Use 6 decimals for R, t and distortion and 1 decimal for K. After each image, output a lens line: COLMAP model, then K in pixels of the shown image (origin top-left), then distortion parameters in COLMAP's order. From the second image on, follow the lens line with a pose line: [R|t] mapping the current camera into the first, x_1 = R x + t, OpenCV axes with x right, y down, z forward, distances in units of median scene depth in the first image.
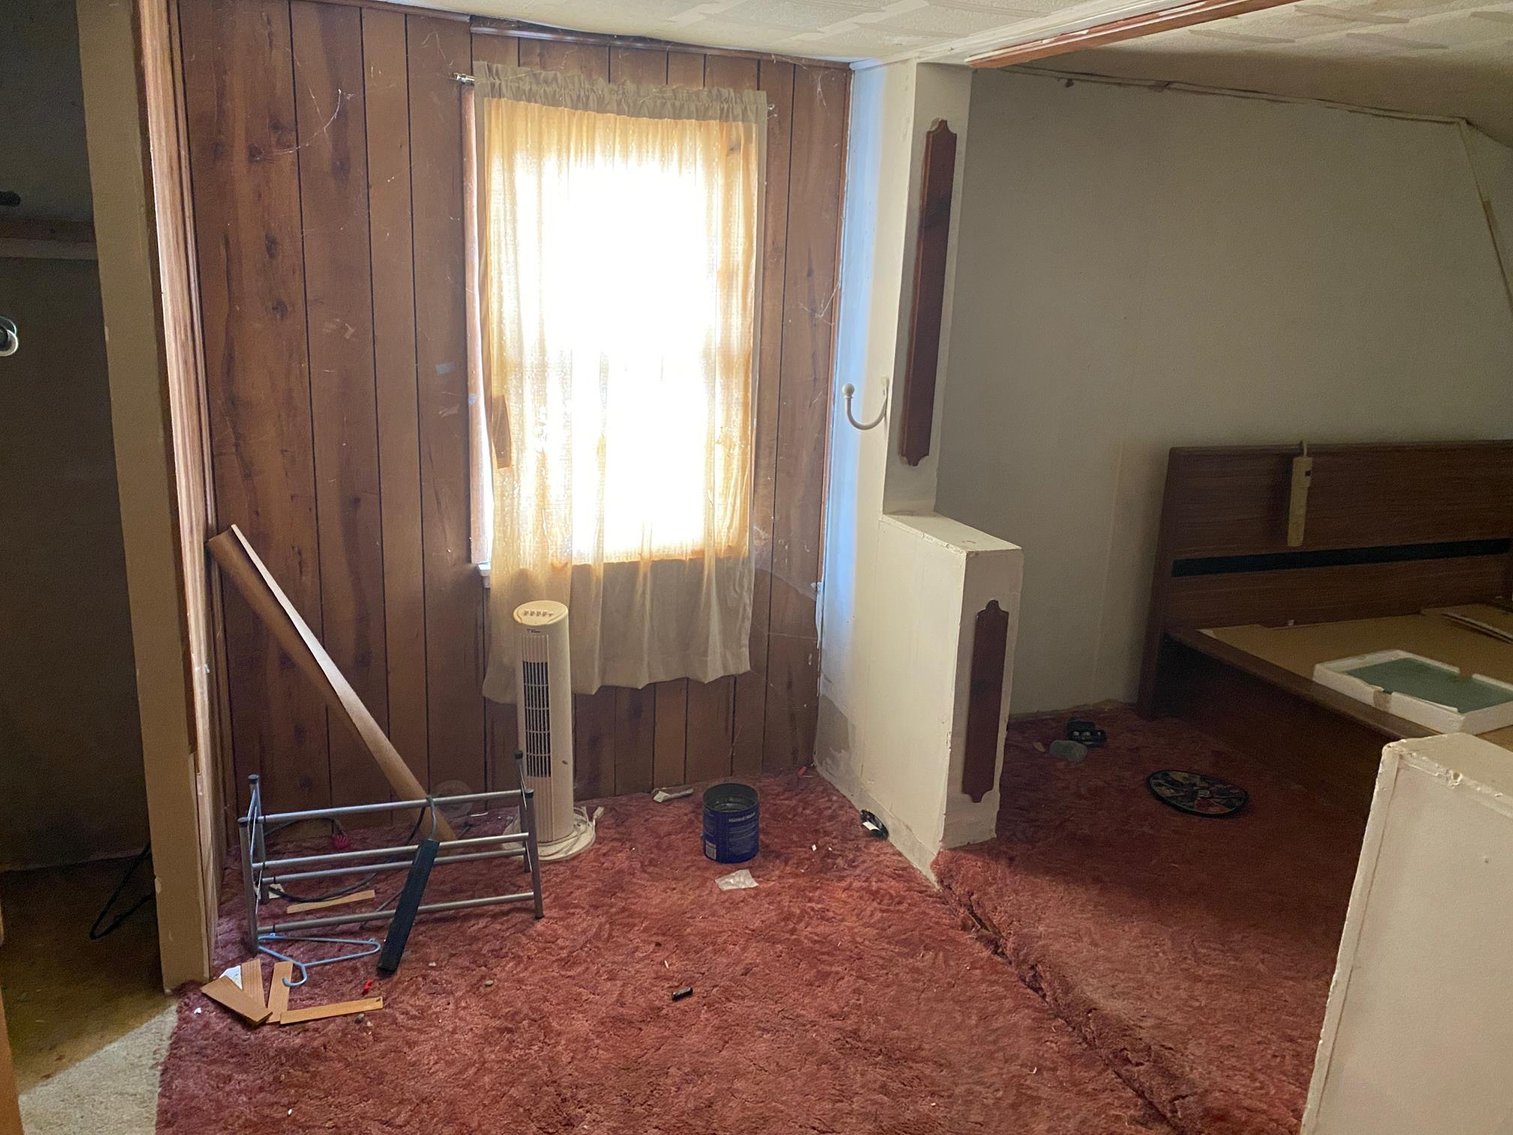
lens RADIAL K [[1161.4, 0, 755.8], [0, 1161.4, 558.6], [0, 0, 1]] dist [0.086504, -0.100742]
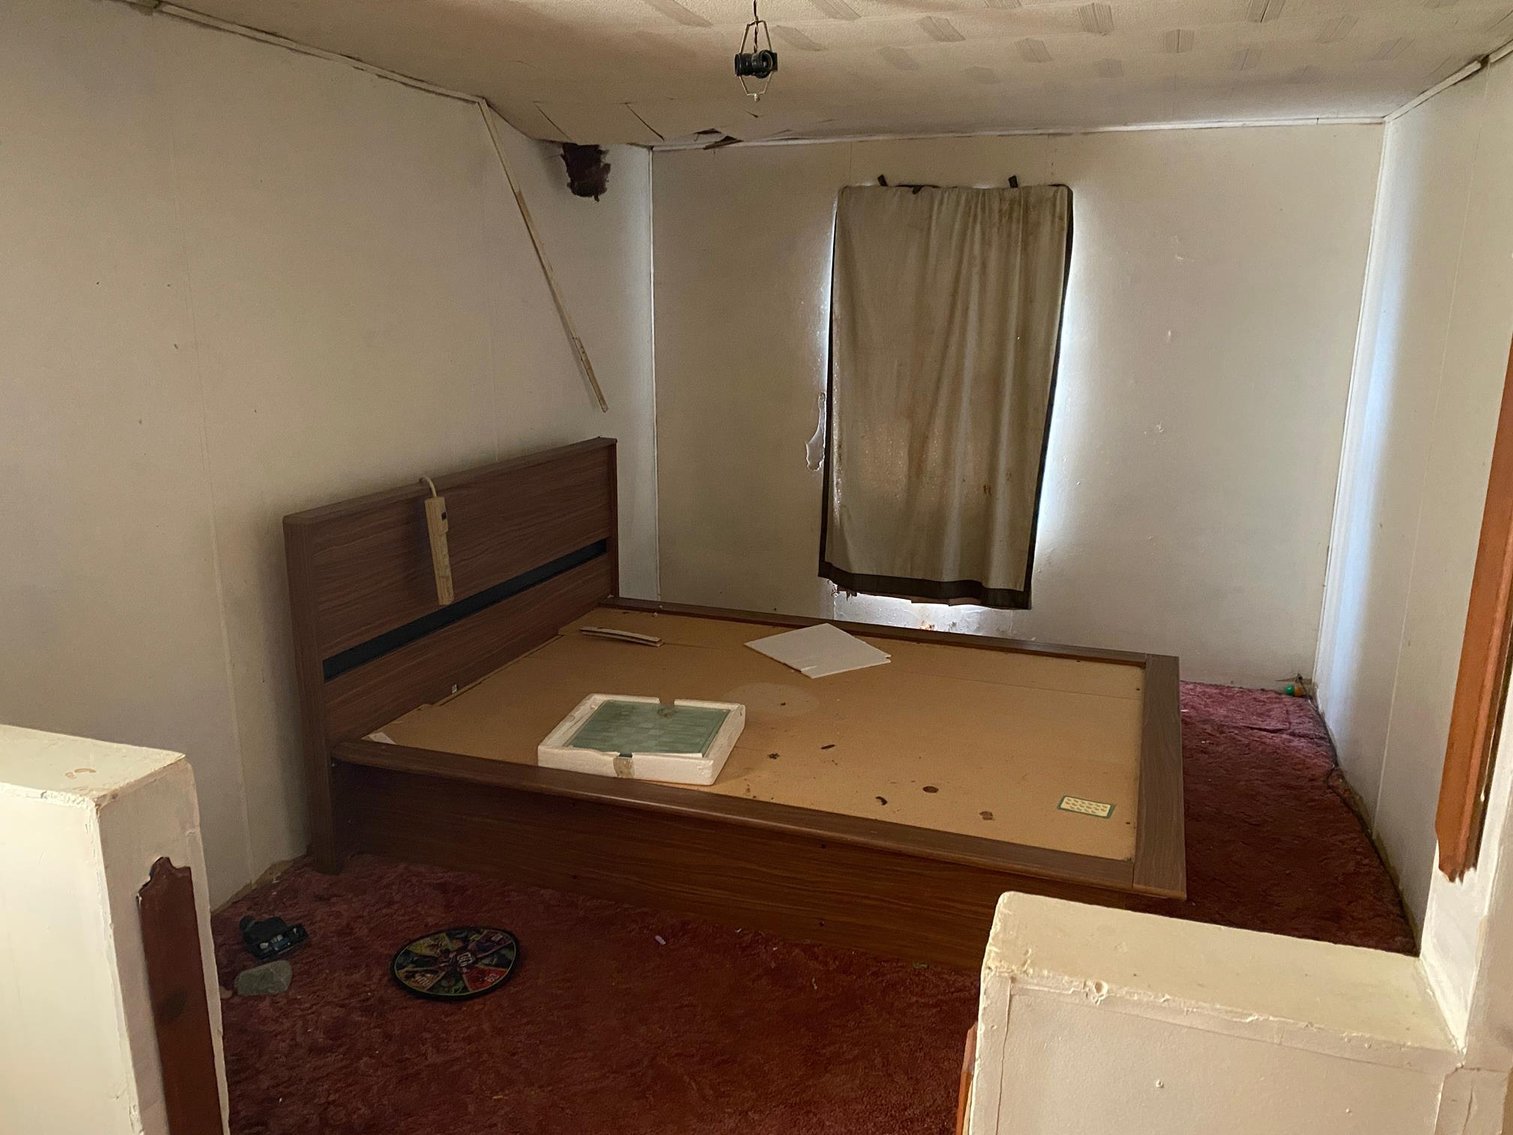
lens RADIAL K [[1161.4, 0, 755.8], [0, 1161.4, 558.6], [0, 0, 1]] dist [0.086504, -0.100742]
pose [[0.643850, -0.214877, 0.734360, -0.002743], [0.210307, 0.972490, 0.100169, -0.088779], [-0.735682, 0.089948, 0.671328, 0.319748]]
